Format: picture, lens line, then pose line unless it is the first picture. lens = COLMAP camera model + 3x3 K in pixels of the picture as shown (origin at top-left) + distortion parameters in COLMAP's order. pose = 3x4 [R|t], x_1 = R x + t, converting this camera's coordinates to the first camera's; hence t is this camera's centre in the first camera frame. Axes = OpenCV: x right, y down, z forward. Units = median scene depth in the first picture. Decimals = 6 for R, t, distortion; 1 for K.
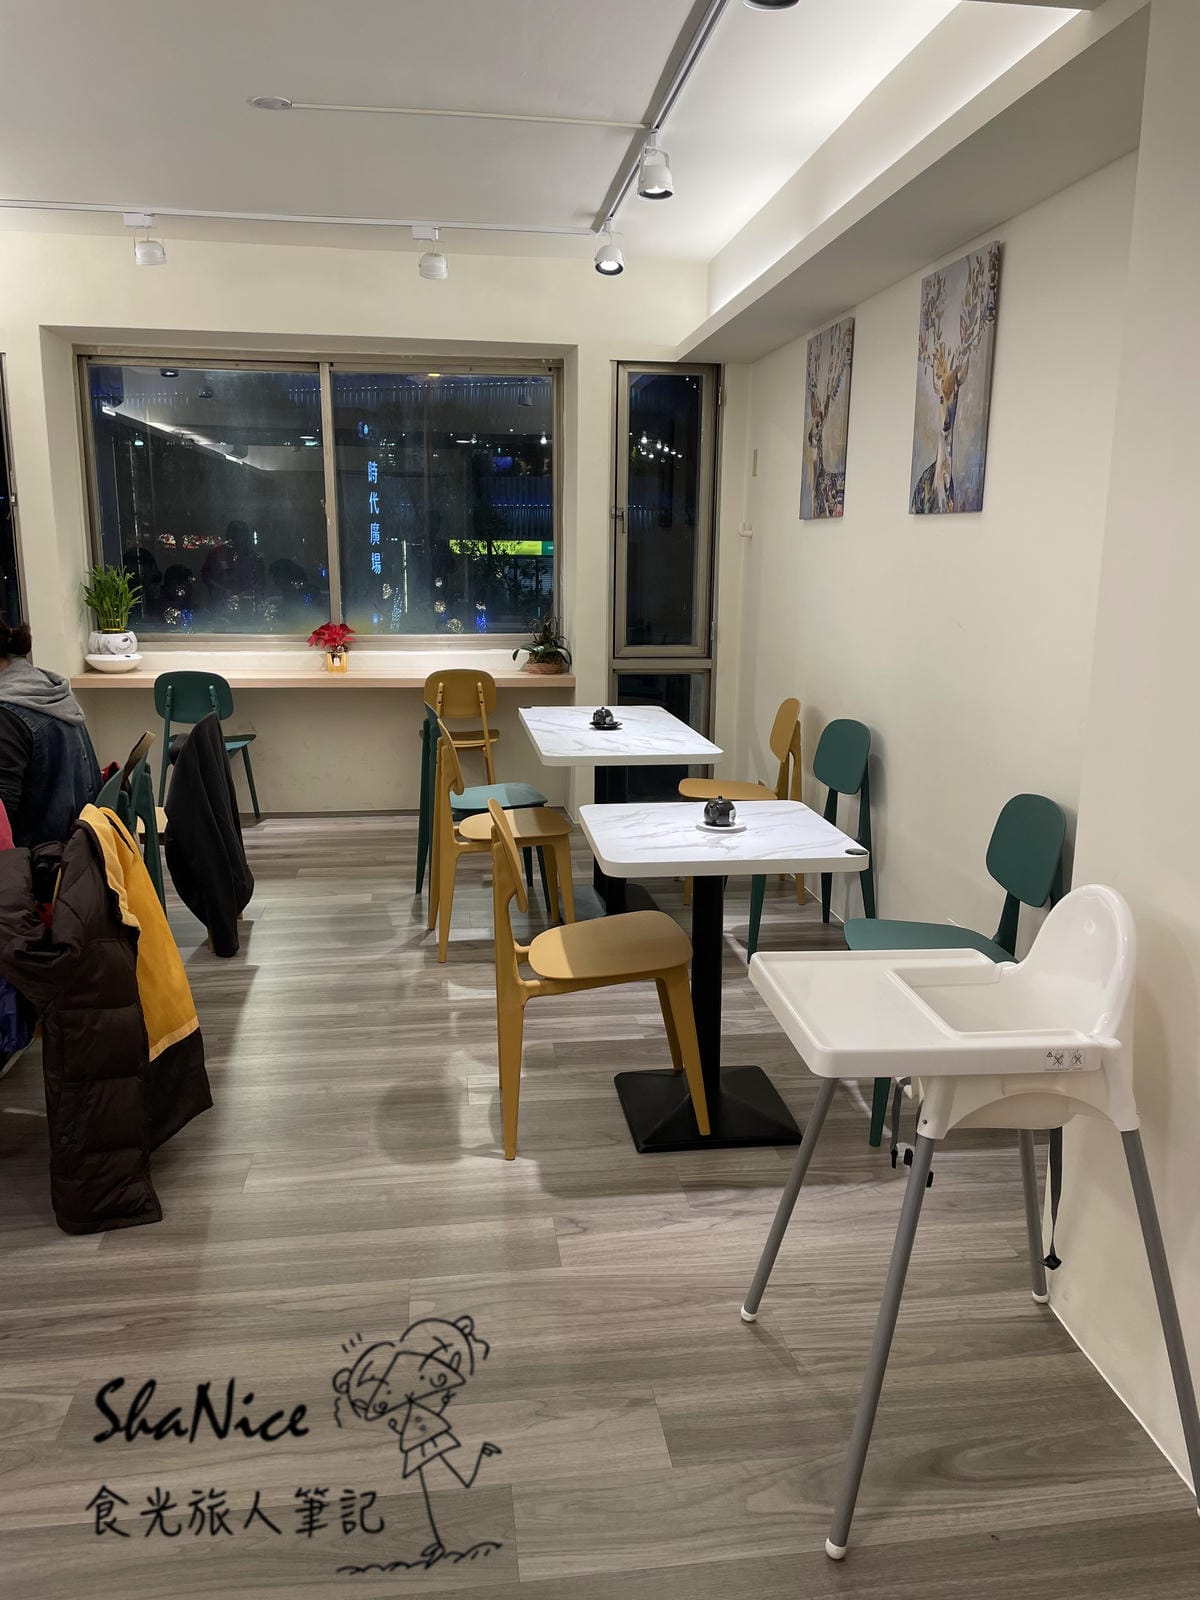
lens RADIAL K [[1222.2, 0, 598.9], [0, 1222.2, 797.8], [0, 0, 1]] dist [0.037092, -0.017323]
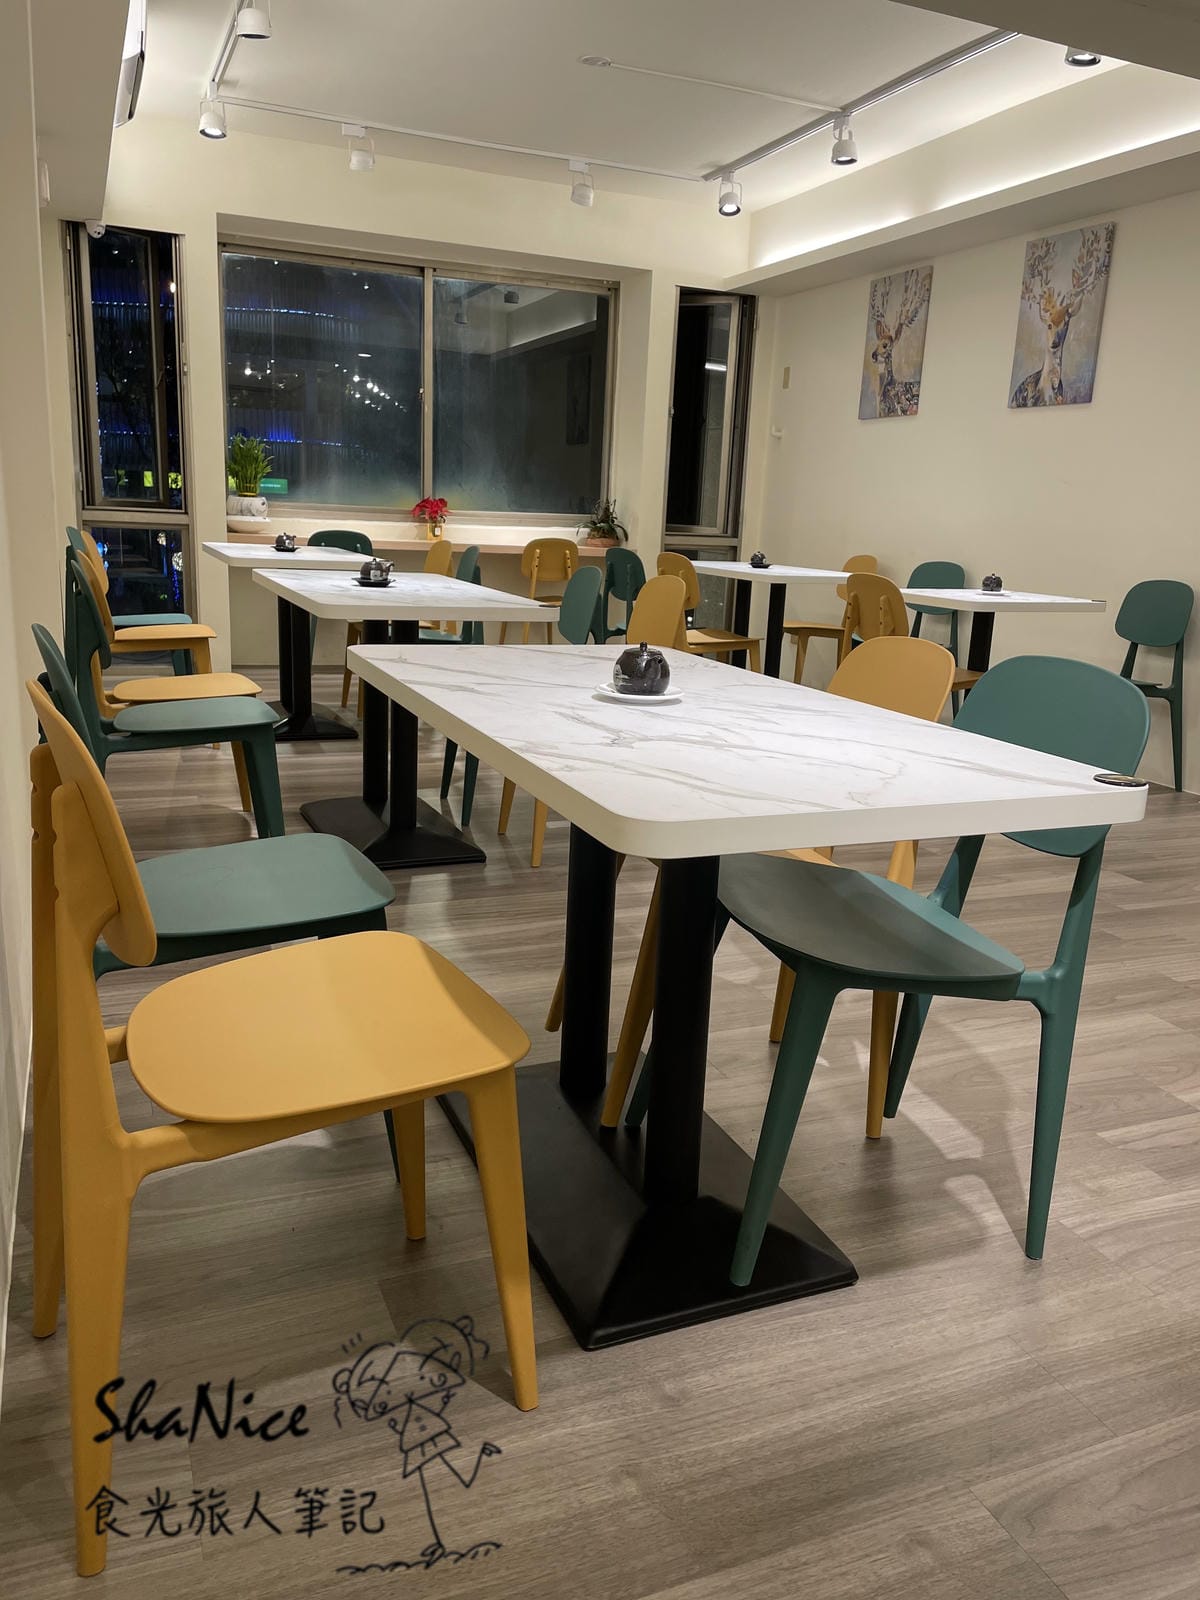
lens RADIAL K [[1222.2, 0, 604.8], [0, 1222.2, 805.1], [0, 0, 1]] dist [0.037092, -0.017323]
pose [[0.963877, -0.030310, 0.264619, -0.511101], [0.019138, 0.998817, 0.044697, 0.136615], [-0.265661, -0.038018, 0.963317, -0.239958]]
